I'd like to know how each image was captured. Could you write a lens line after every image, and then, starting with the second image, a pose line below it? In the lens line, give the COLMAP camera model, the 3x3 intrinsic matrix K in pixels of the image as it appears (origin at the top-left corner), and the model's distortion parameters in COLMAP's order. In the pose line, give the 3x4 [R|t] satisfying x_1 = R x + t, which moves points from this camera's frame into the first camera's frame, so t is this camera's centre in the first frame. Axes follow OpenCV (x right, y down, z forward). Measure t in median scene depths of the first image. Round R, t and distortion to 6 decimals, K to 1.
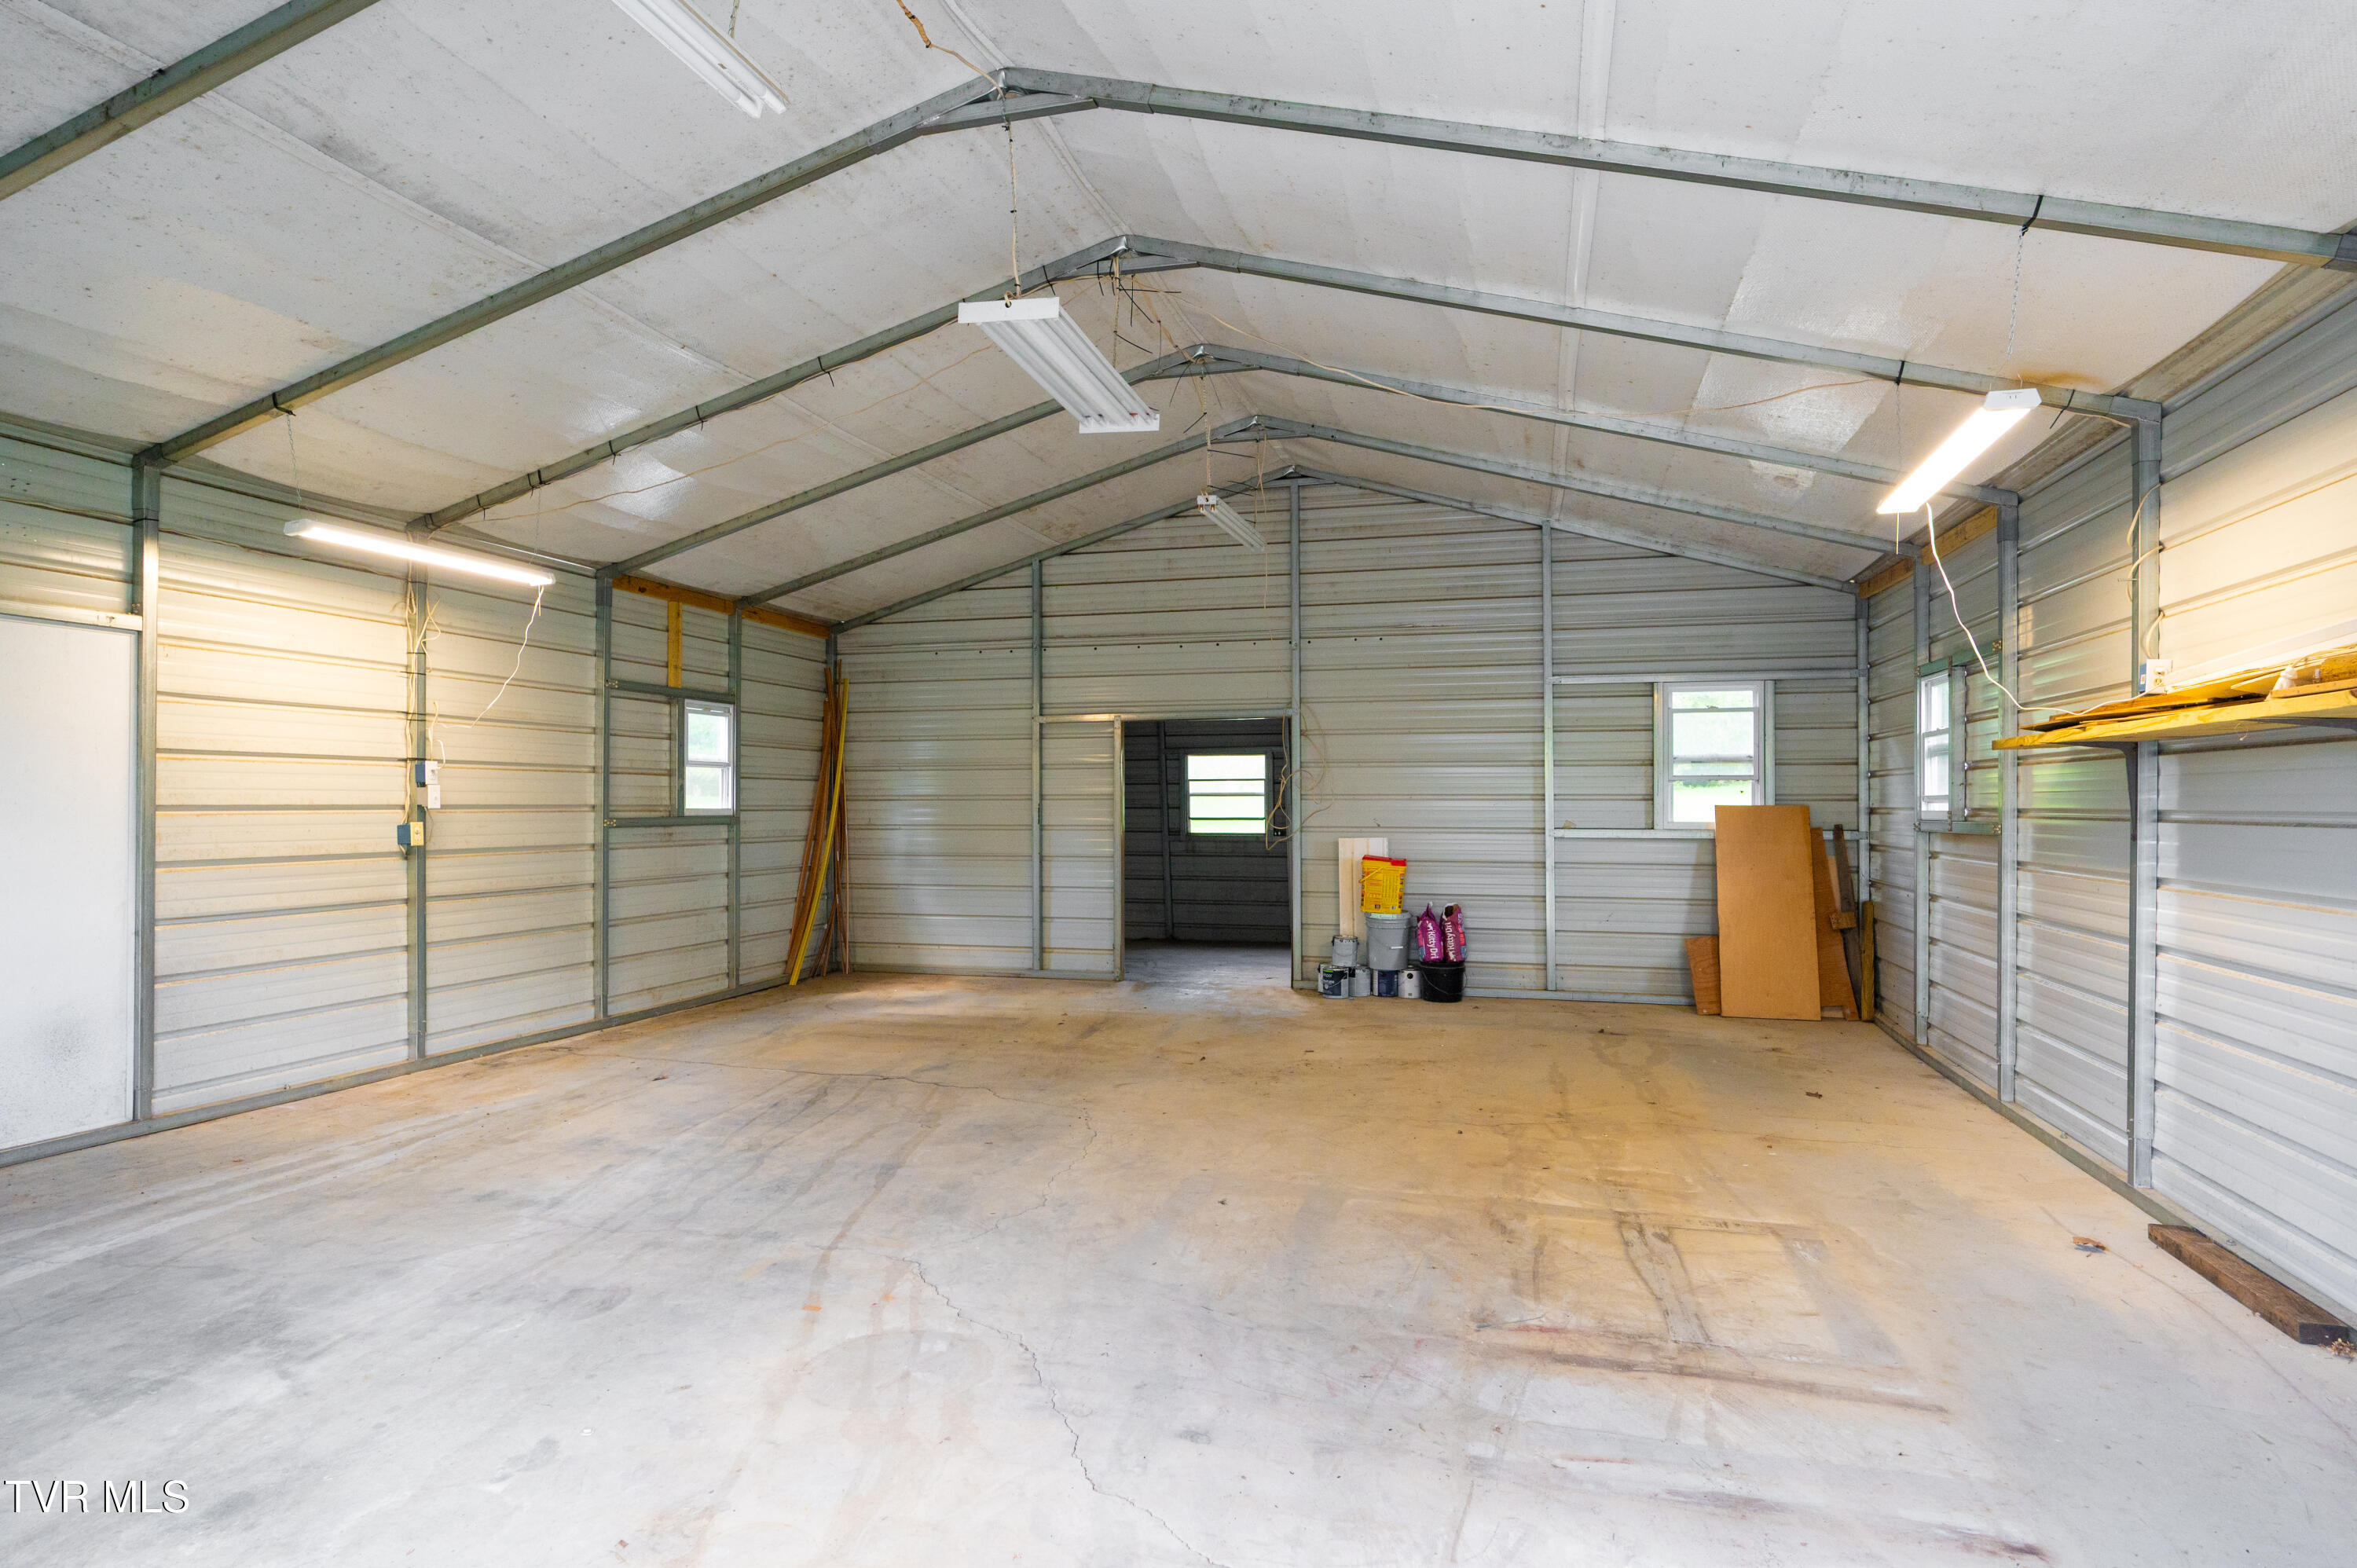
lens RADIAL K [[1339.1, 0, 1201.8], [0, 1339.1, 798.4], [0, 0, 1]] dist [-0.001268, 0.000116]
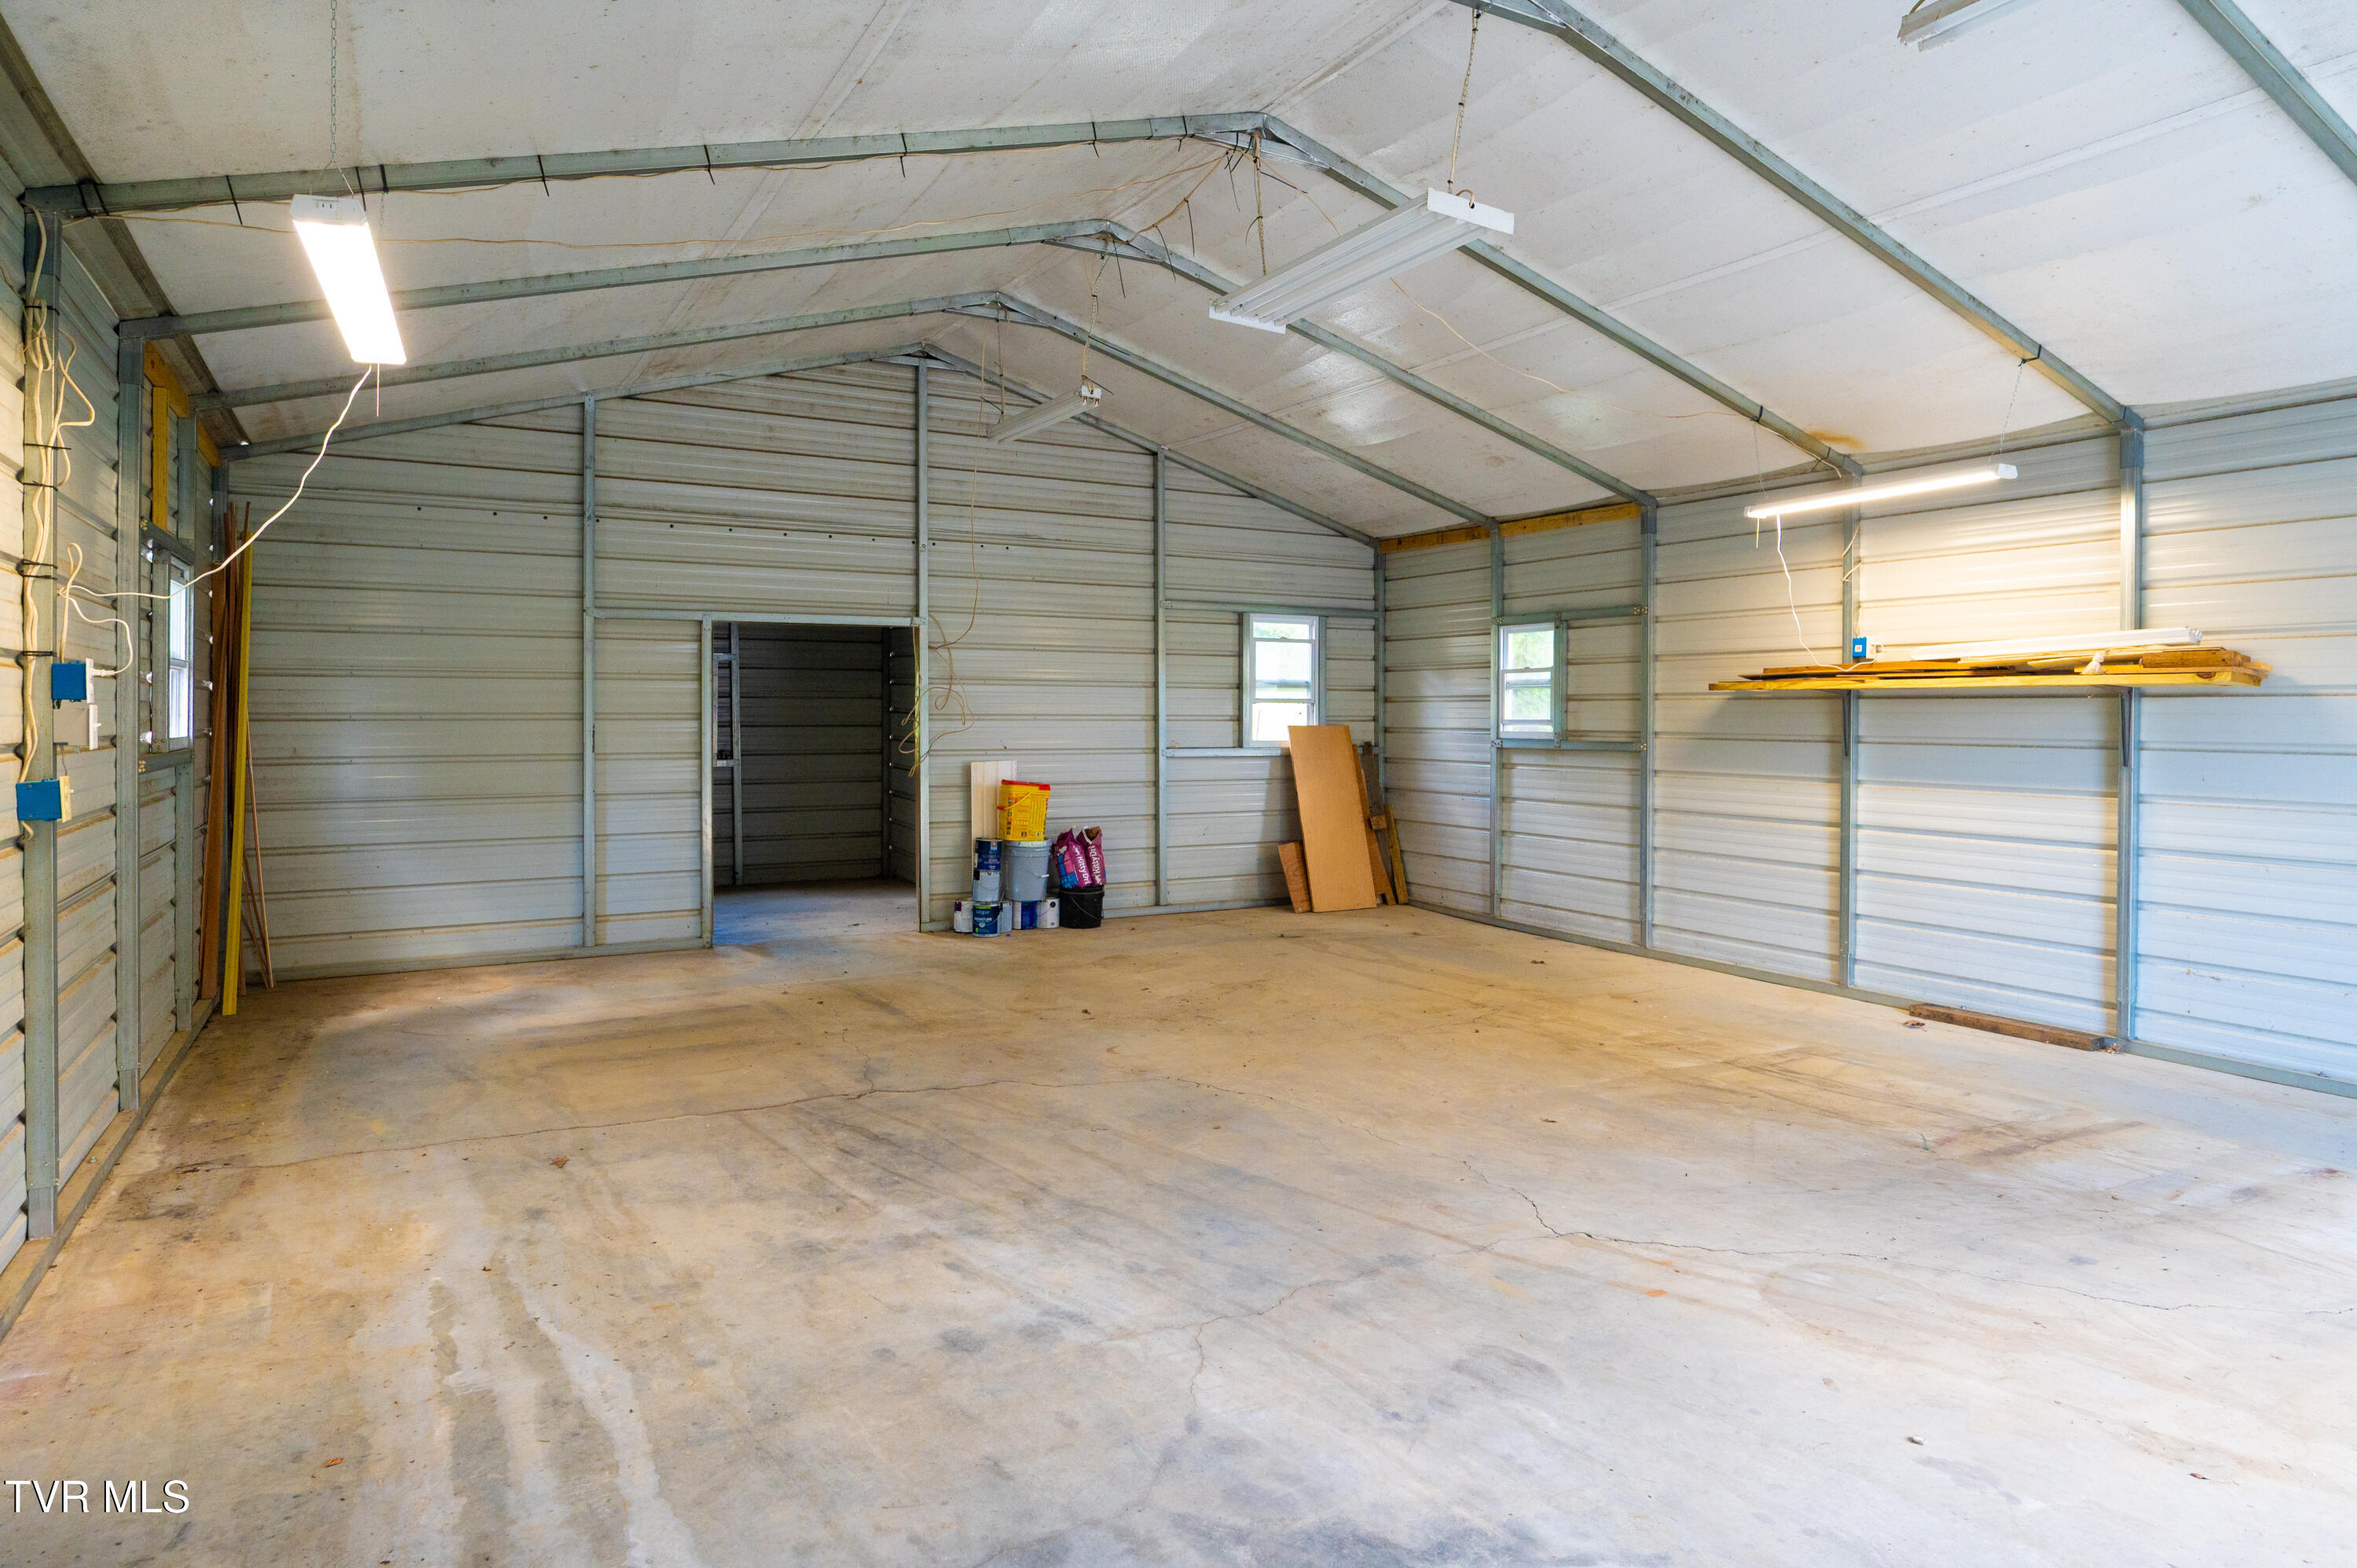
lens RADIAL K [[1391.6, 0, 1236.5], [0, 1391.6, 716.3], [0, 0, 1]] dist [-0.003058, 0.000363]
pose [[0.696875, 0.001104, 0.717192, -0.788562], [-0.006768, 0.999964, 0.005038, -0.013201], [-0.717161, -0.008365, 0.696858, 0.362478]]
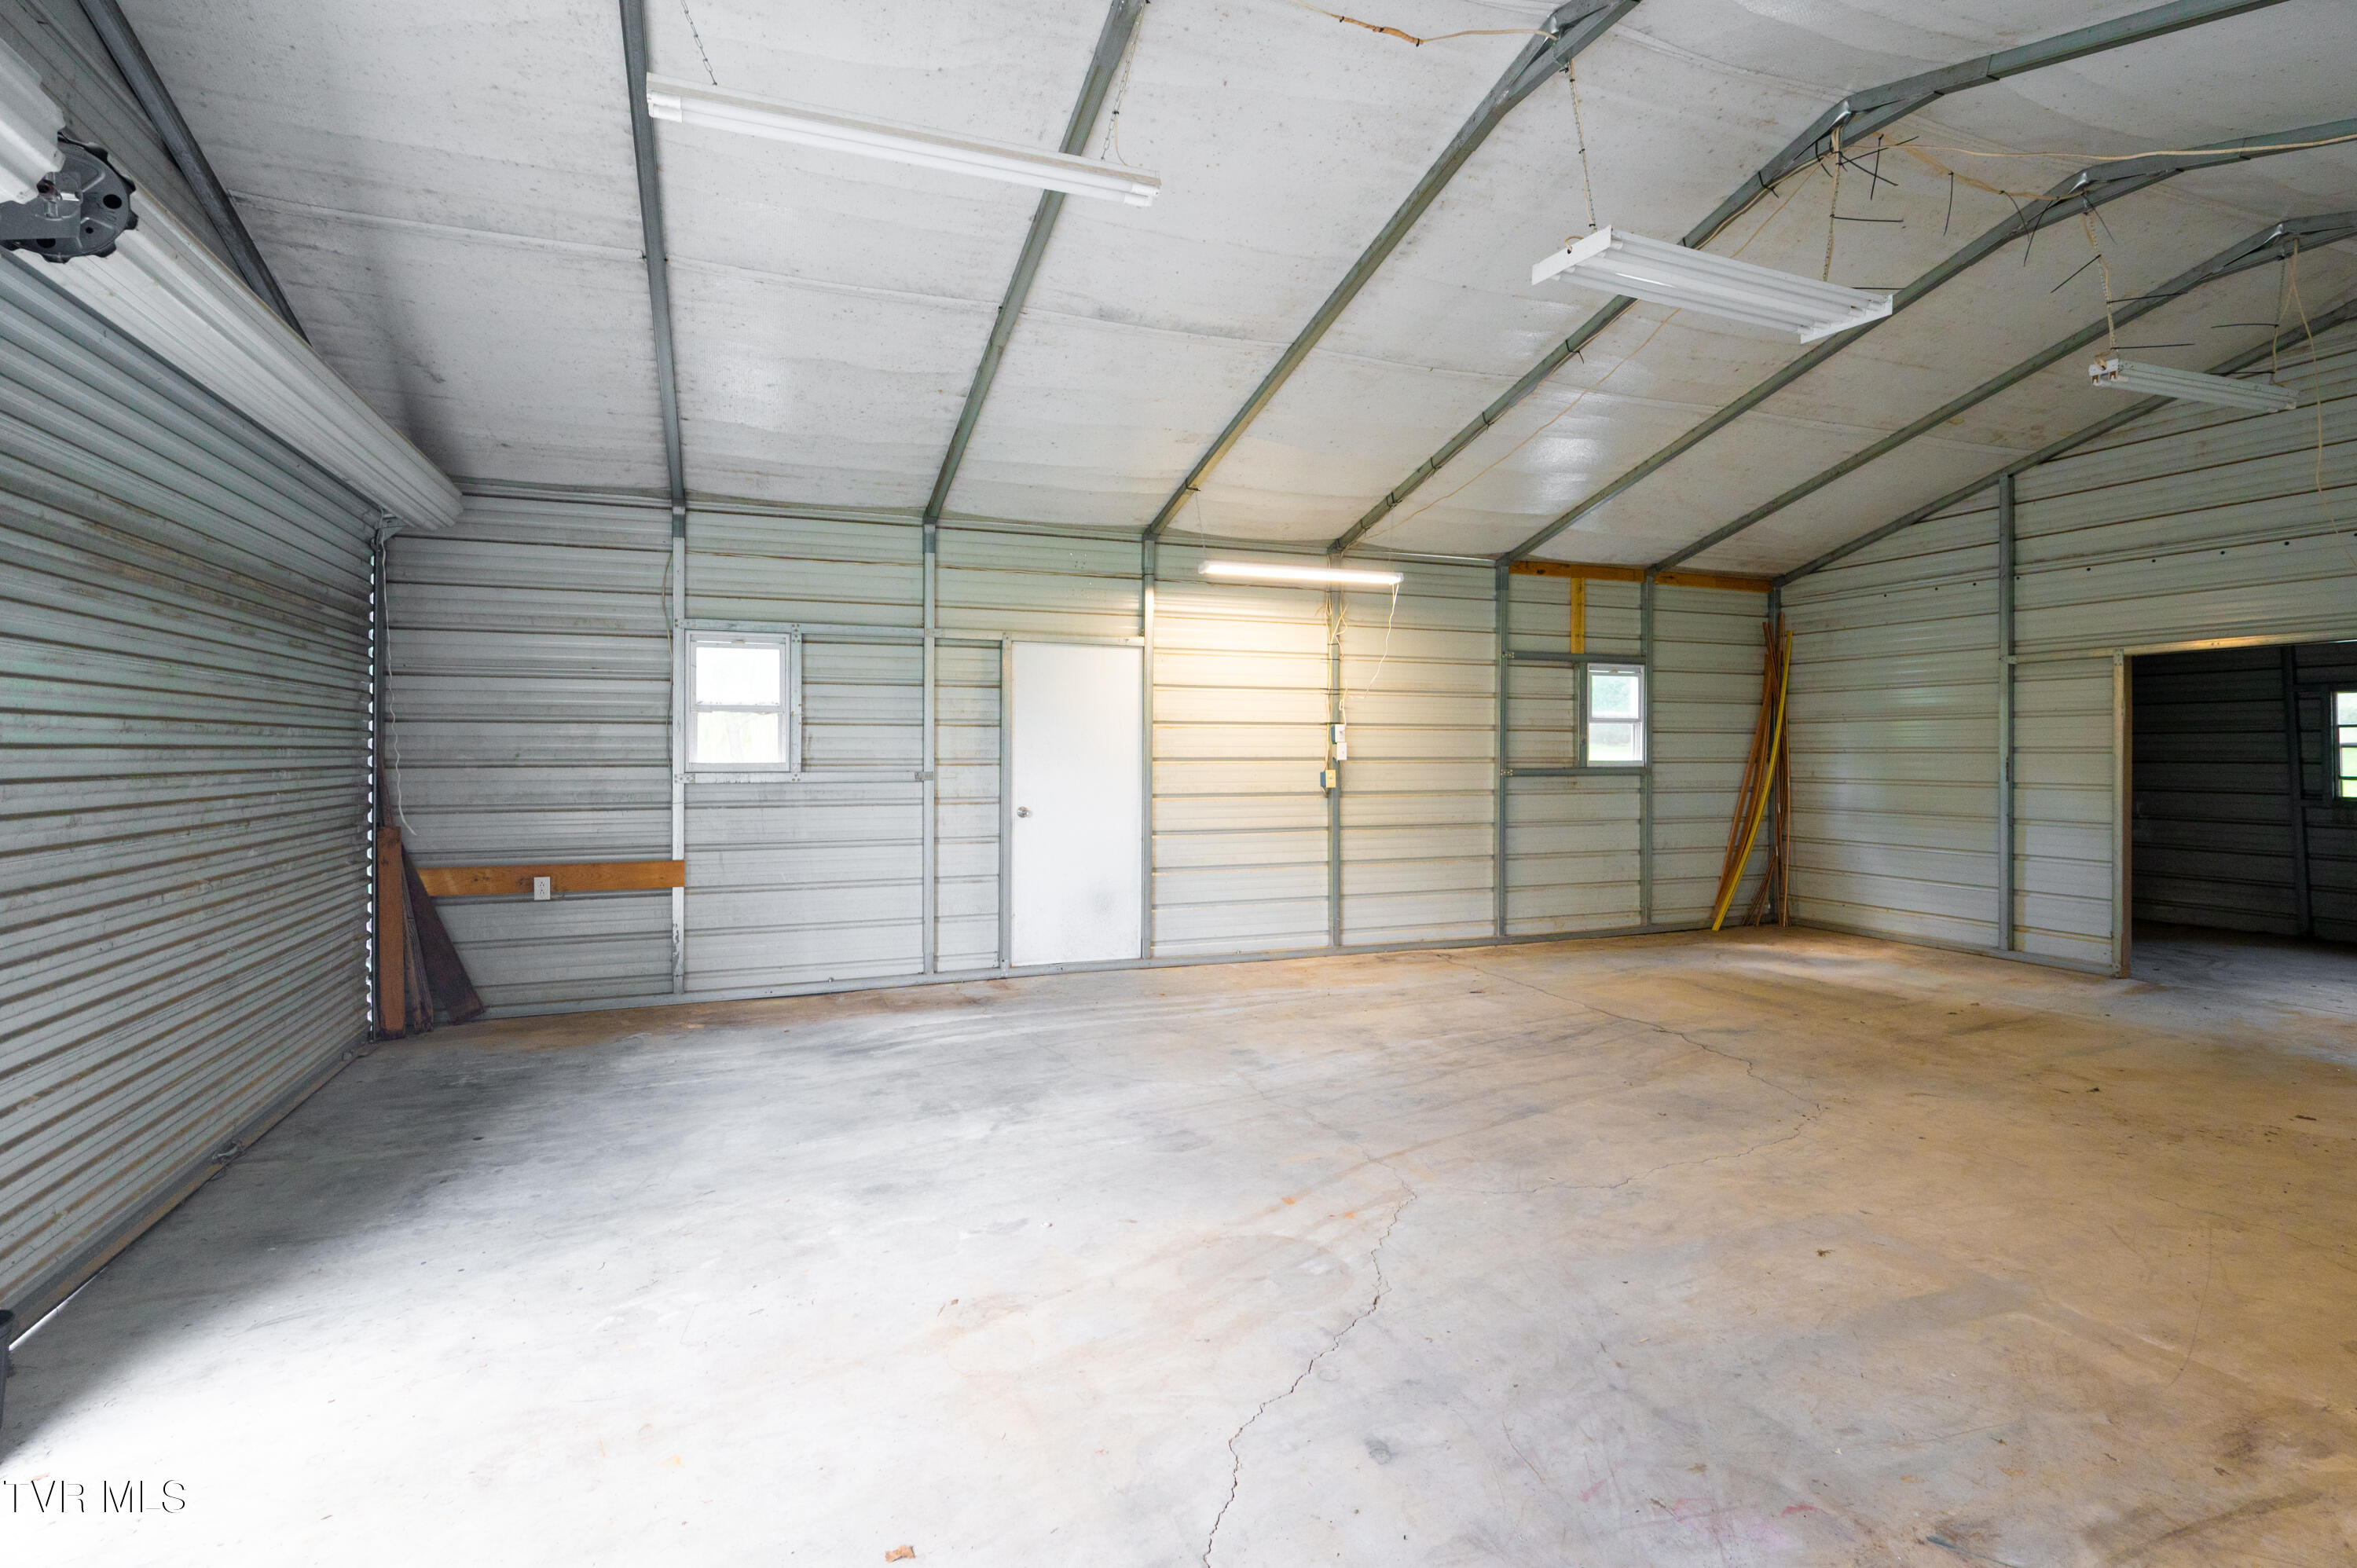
lens RADIAL K [[1148.7, 0, 1145.5], [0, 1148.7, 750.2], [0, 0, 1]] dist [-0.002544, 0.001090]
pose [[0.576433, 0.001258, -0.817143, 0.298106], [0.001934, 0.999994, 0.002904, -0.007256], [0.817142, -0.003254, 0.576427, 0.220101]]
